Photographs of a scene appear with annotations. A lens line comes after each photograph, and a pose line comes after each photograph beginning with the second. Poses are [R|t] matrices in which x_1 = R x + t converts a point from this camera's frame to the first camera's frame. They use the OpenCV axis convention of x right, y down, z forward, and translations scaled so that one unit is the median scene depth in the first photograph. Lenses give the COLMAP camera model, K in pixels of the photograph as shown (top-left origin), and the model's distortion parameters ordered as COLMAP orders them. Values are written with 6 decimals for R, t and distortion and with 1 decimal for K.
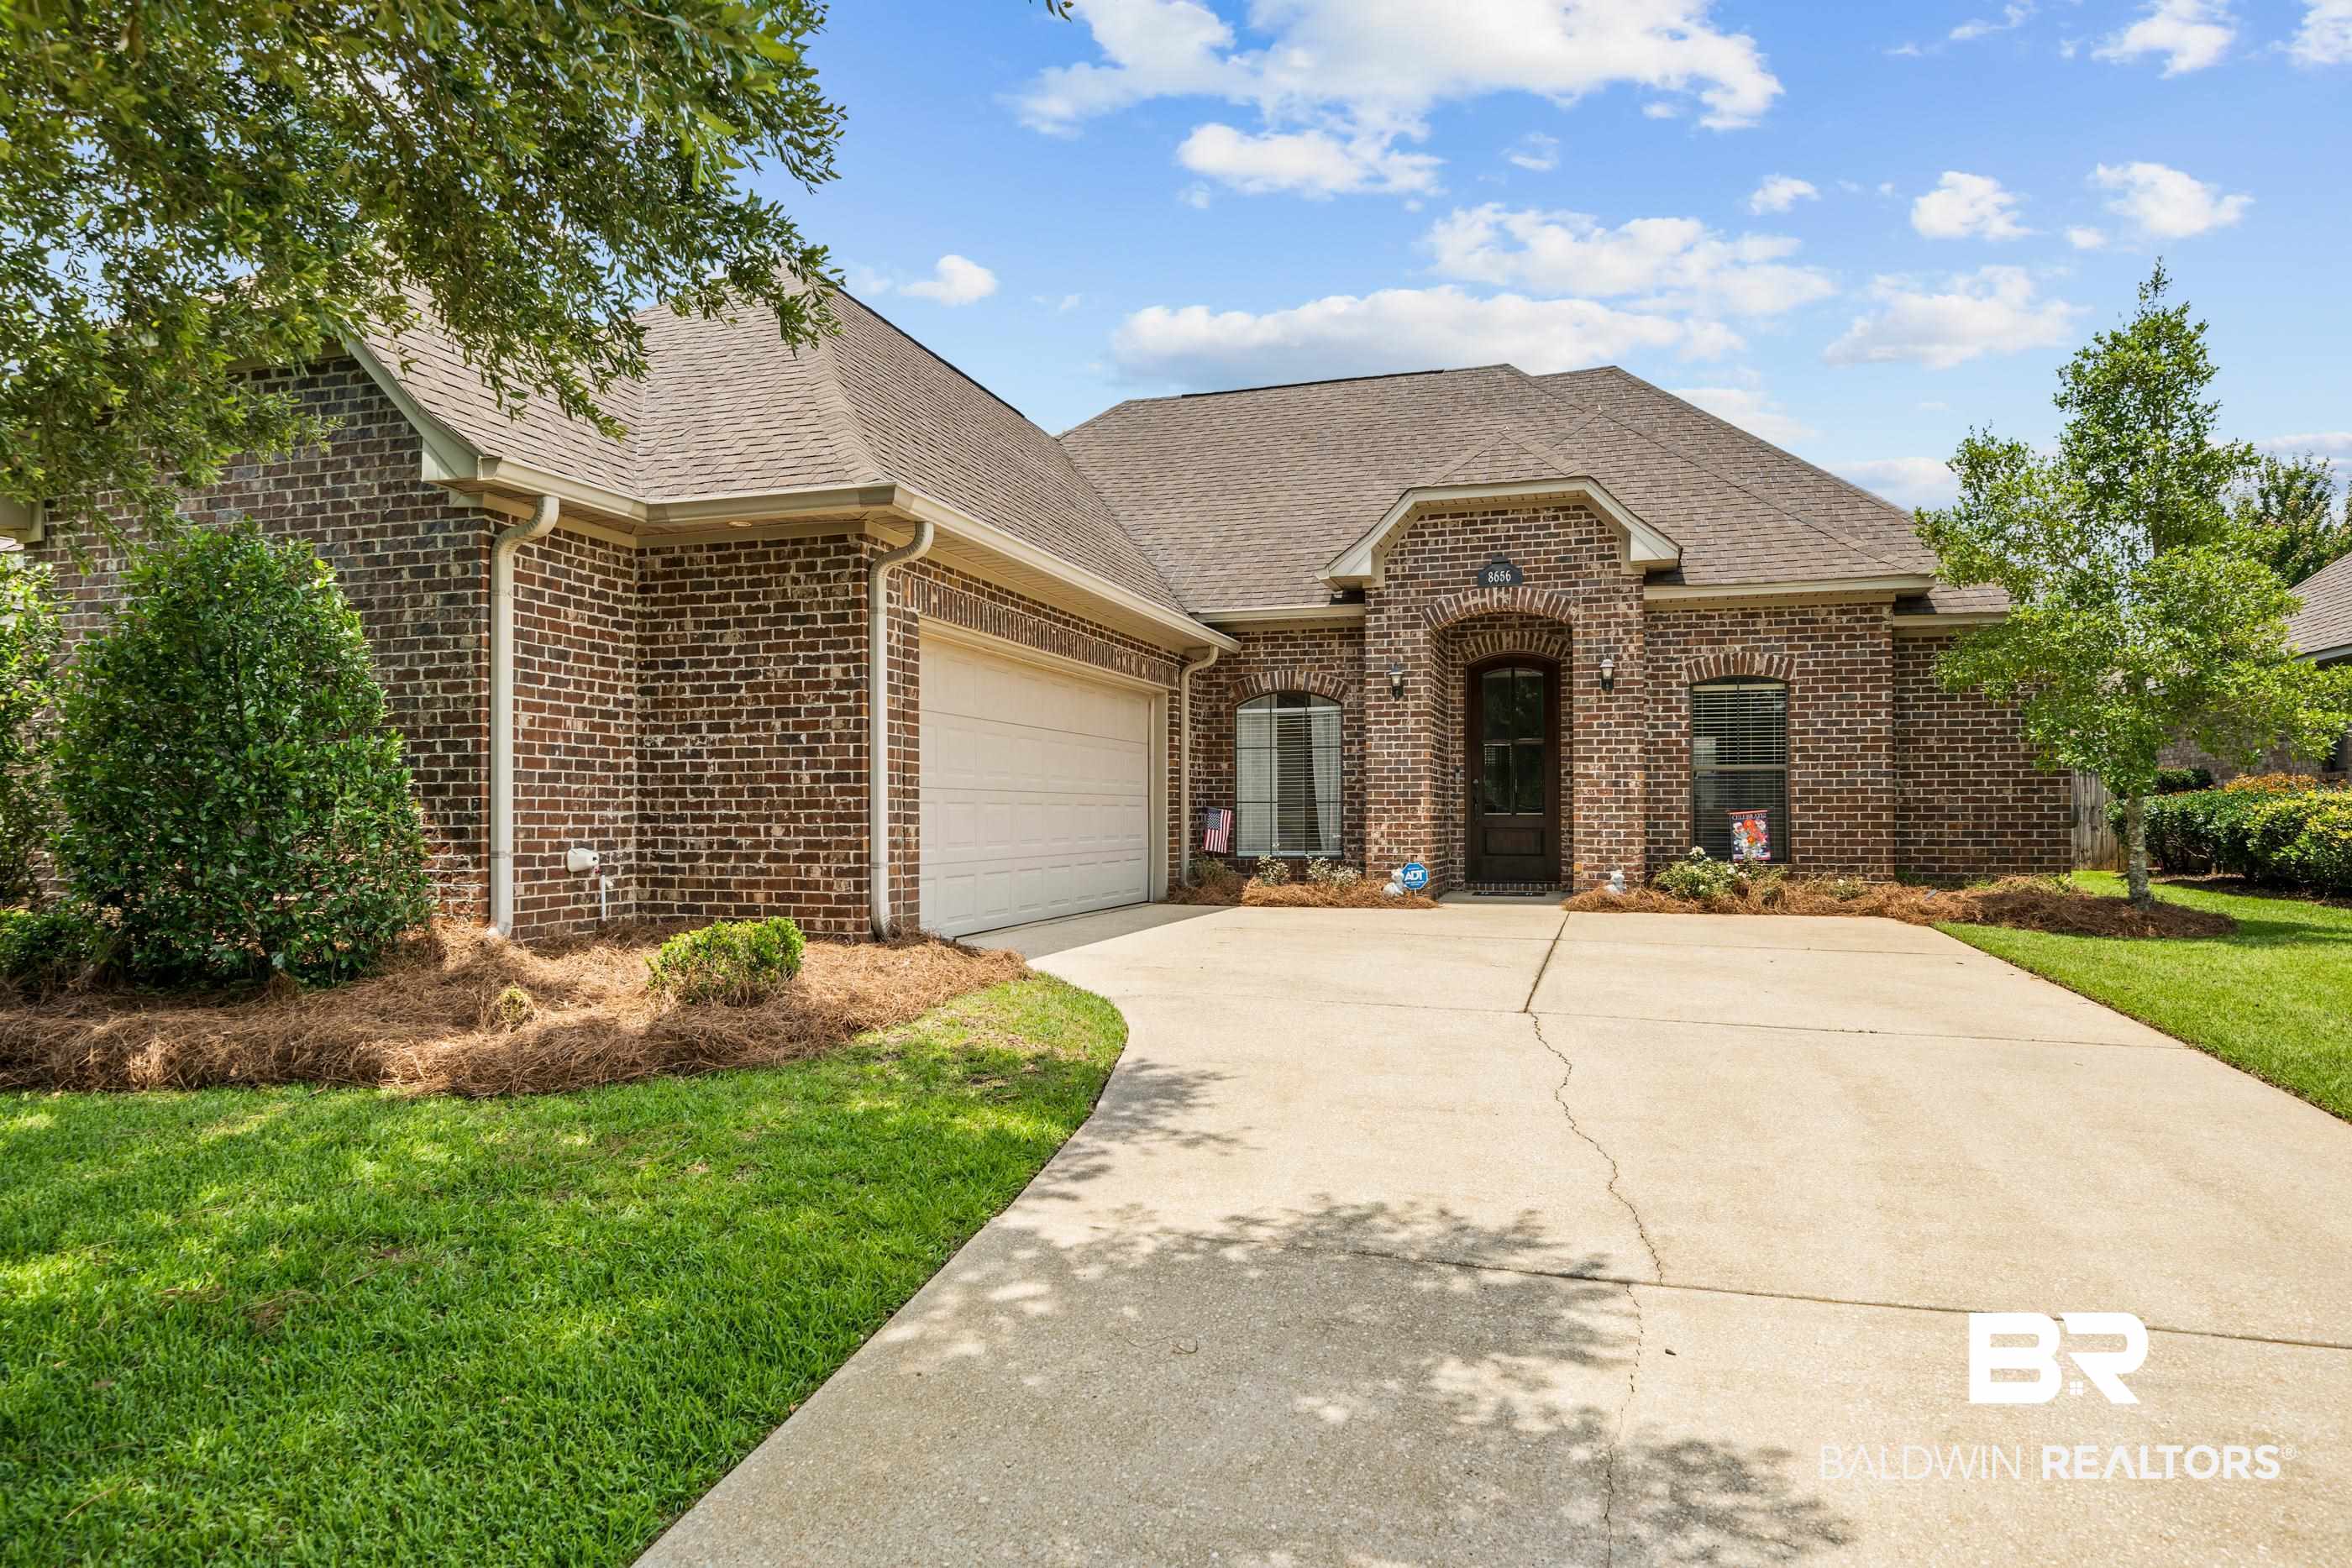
lens RADIAL K [[1396.8, 0, 1171.3], [0, 1396.8, 797.0], [0, 0, 1]] dist [0.006562, 0.001885]
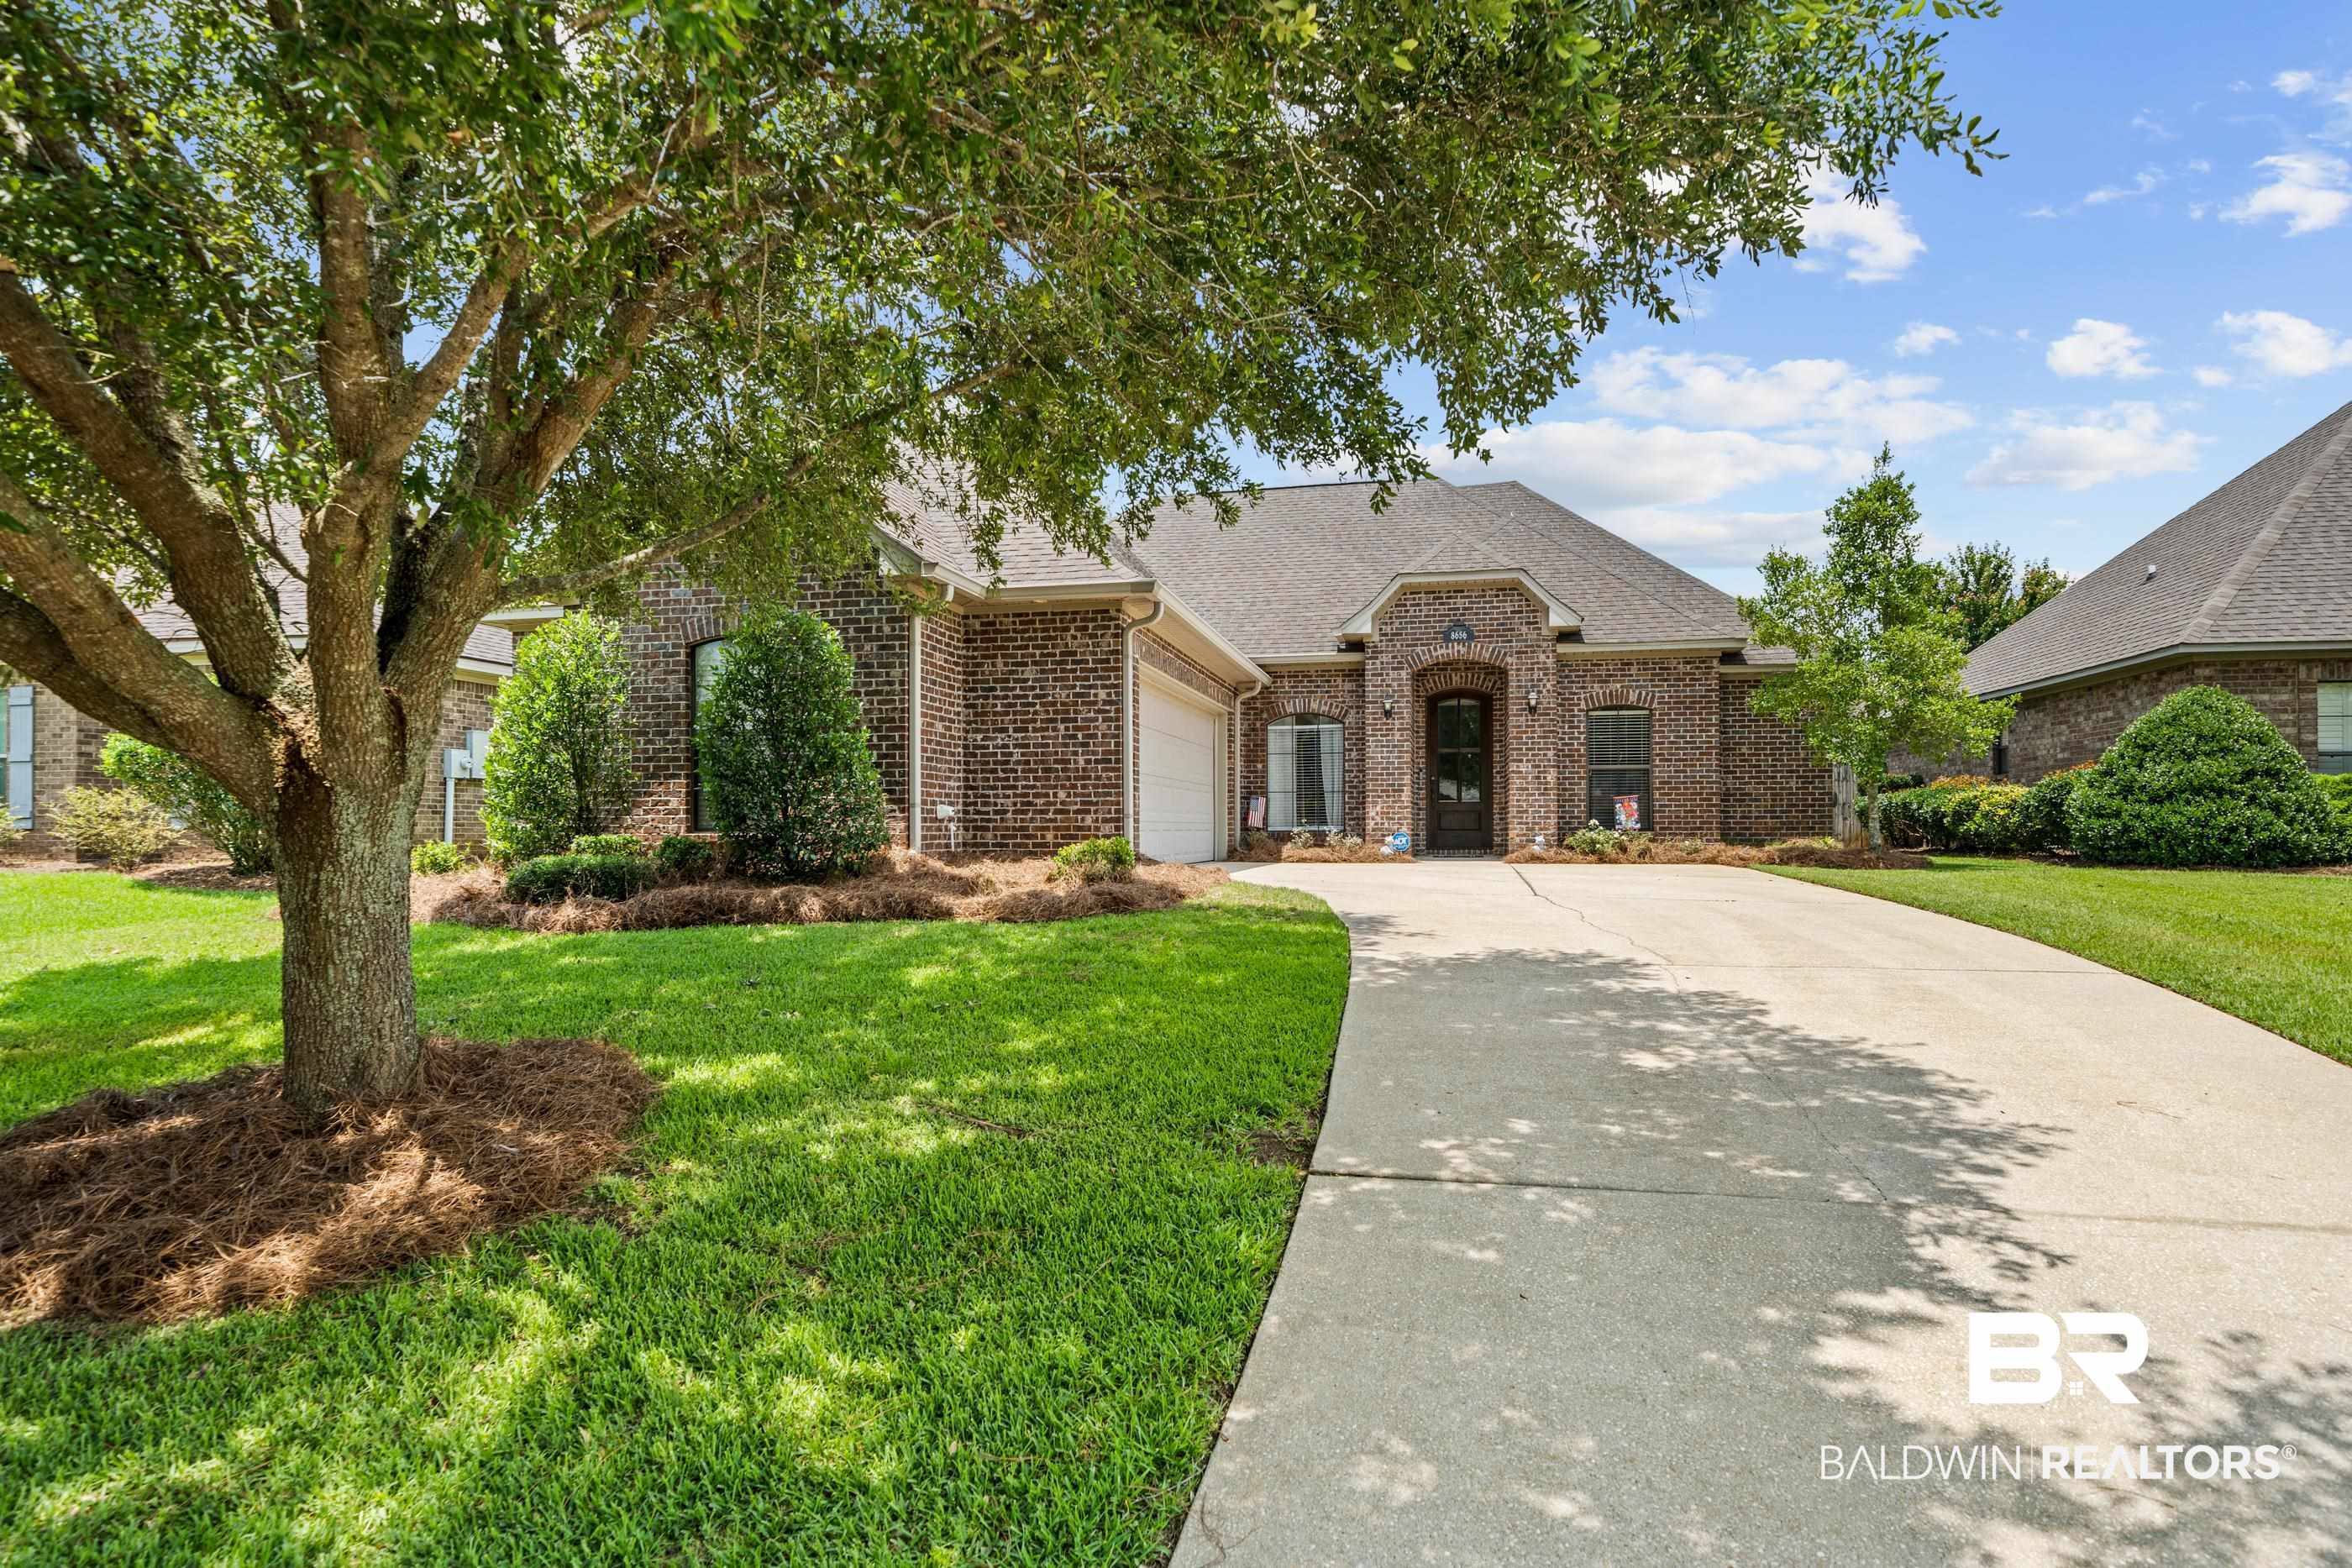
lens RADIAL K [[1208.7, 0, 1184.1], [0, 1208.7, 806.6], [0, 0, 1]] dist [0.006941, -0.000024]
pose [[0.996333, 0.001075, 0.085557, -0.162964], [-0.000655, 0.999988, -0.004943, 0.027855], [-0.085562, 0.004869, 0.996321, -0.236609]]
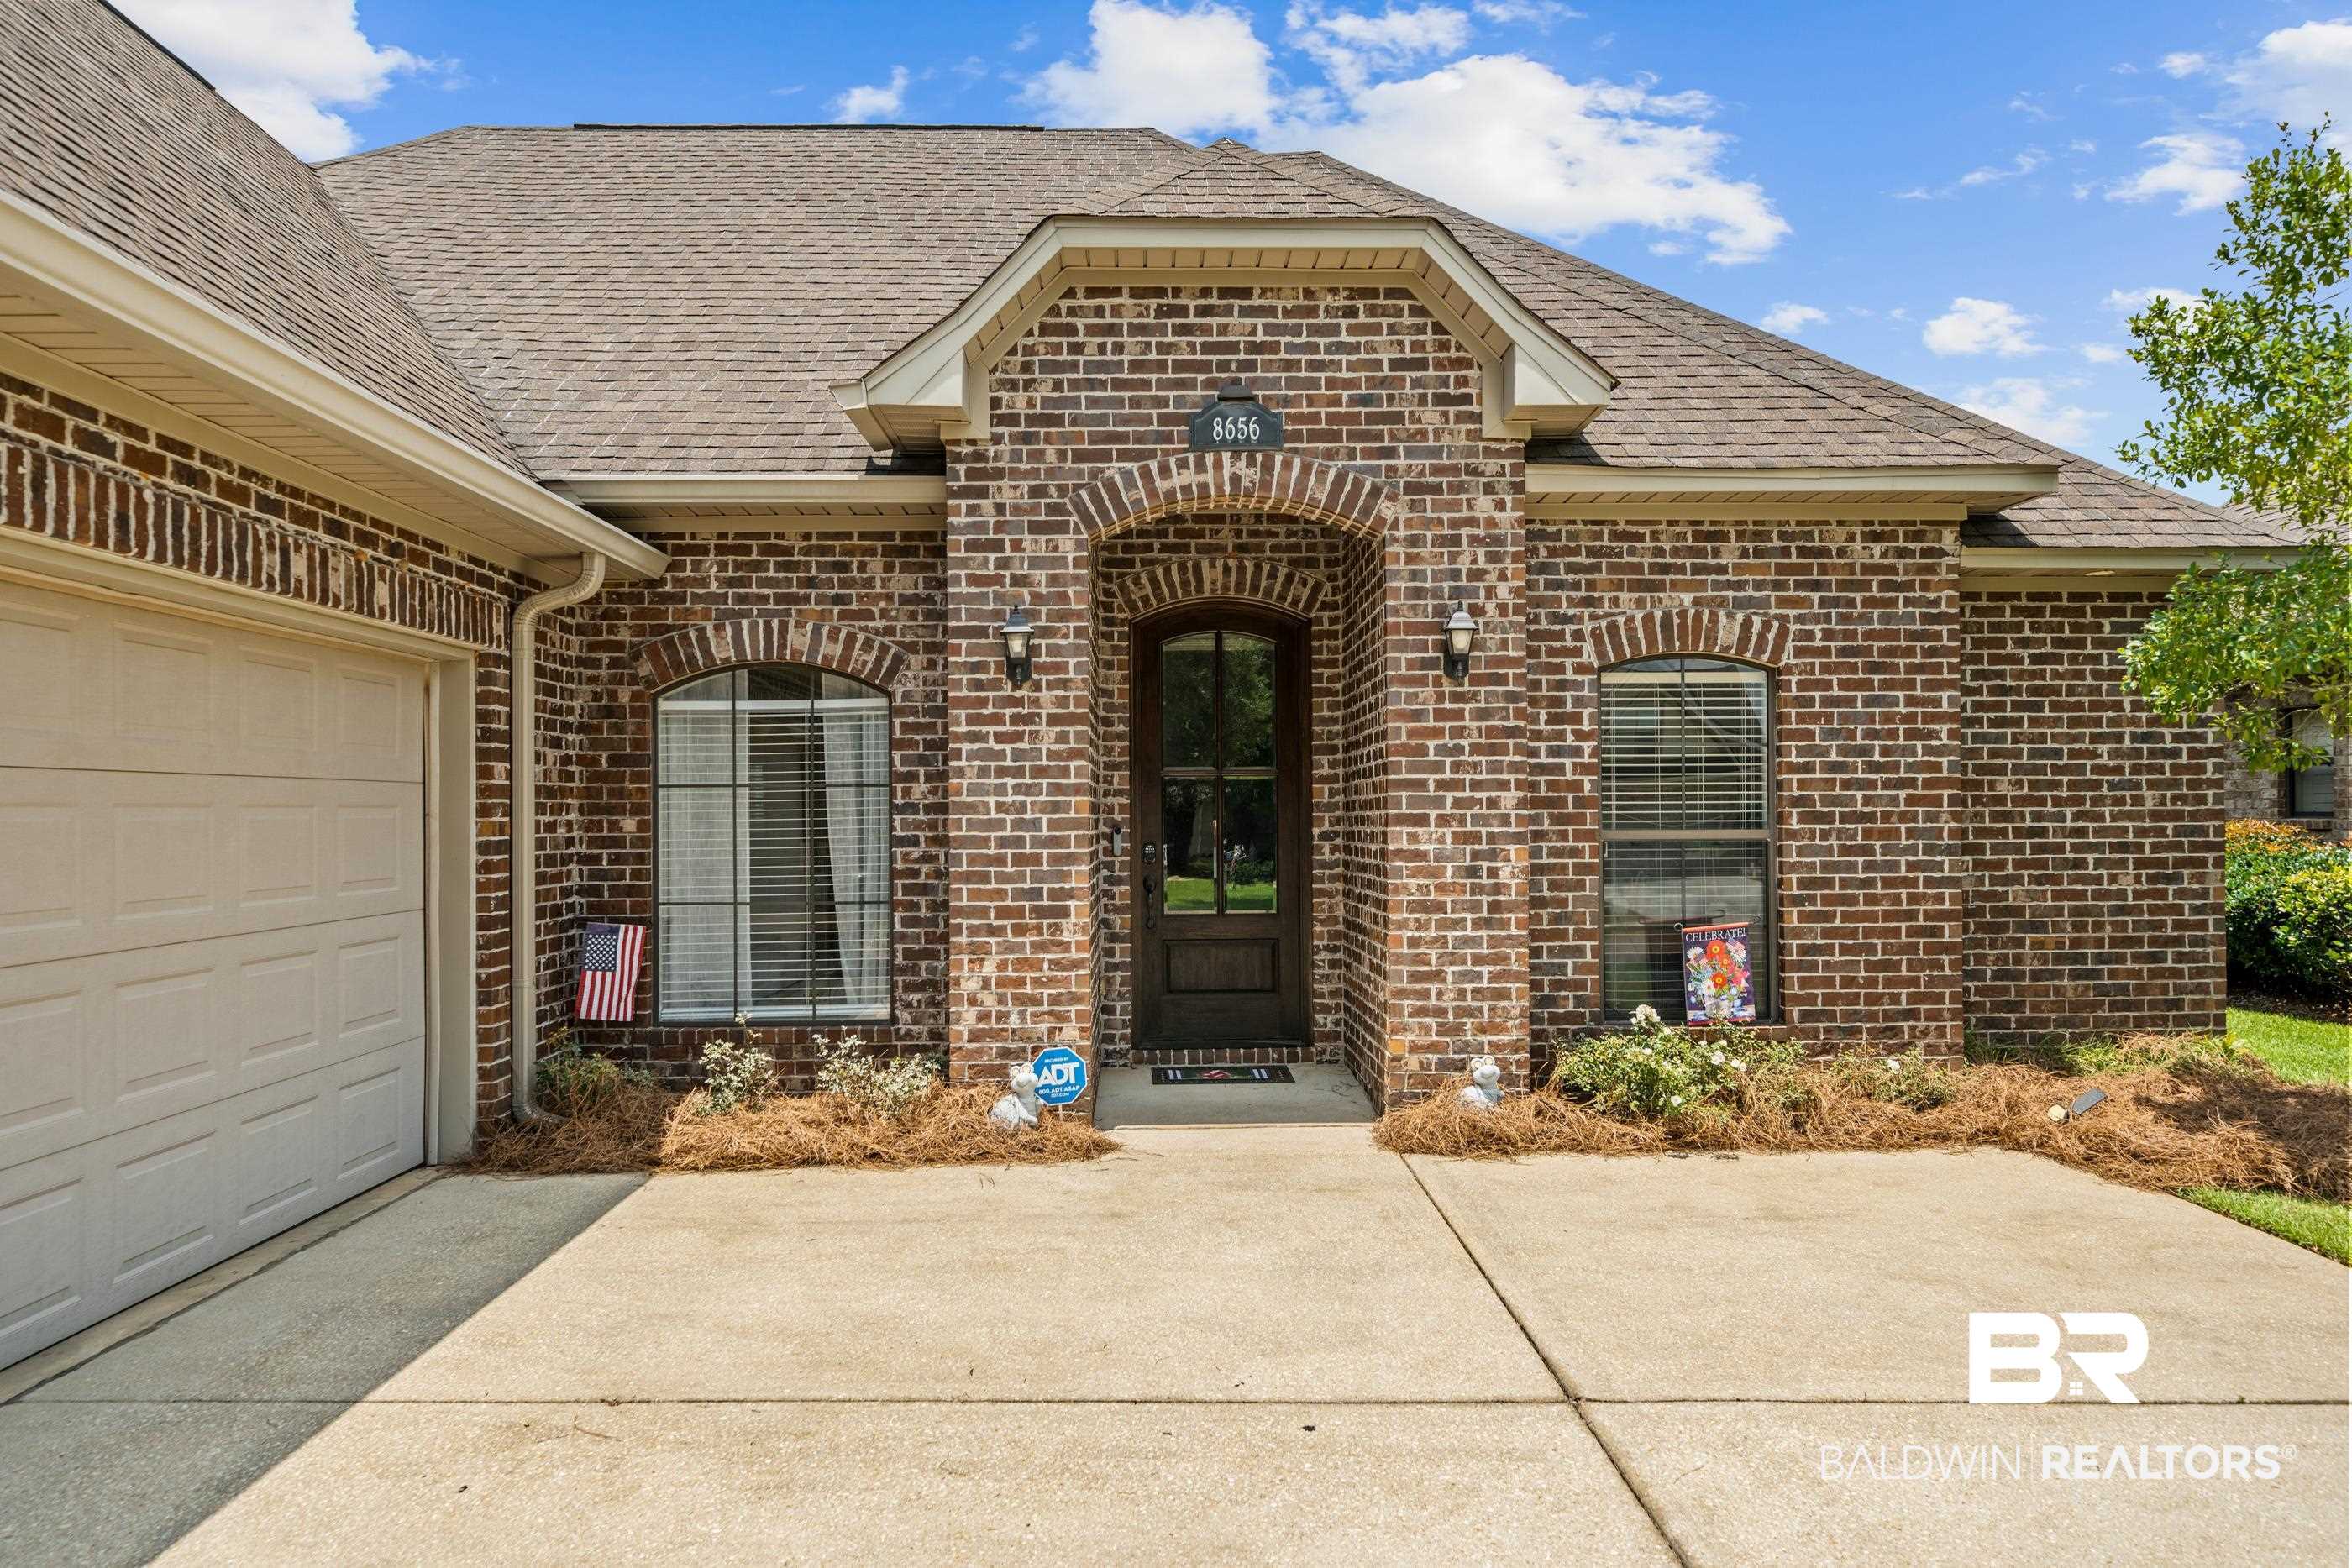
lens RADIAL K [[1592.8, 0, 1181.8], [0, 1592.8, 804.6], [0, 0, 1]] dist [-0.000105, 0.000218]
pose [[0.945408, -0.003397, 0.325873, 0.045174], [0.001758, 0.999984, 0.005324, -0.036228], [-0.325886, -0.004461, 0.945399, 0.519803]]
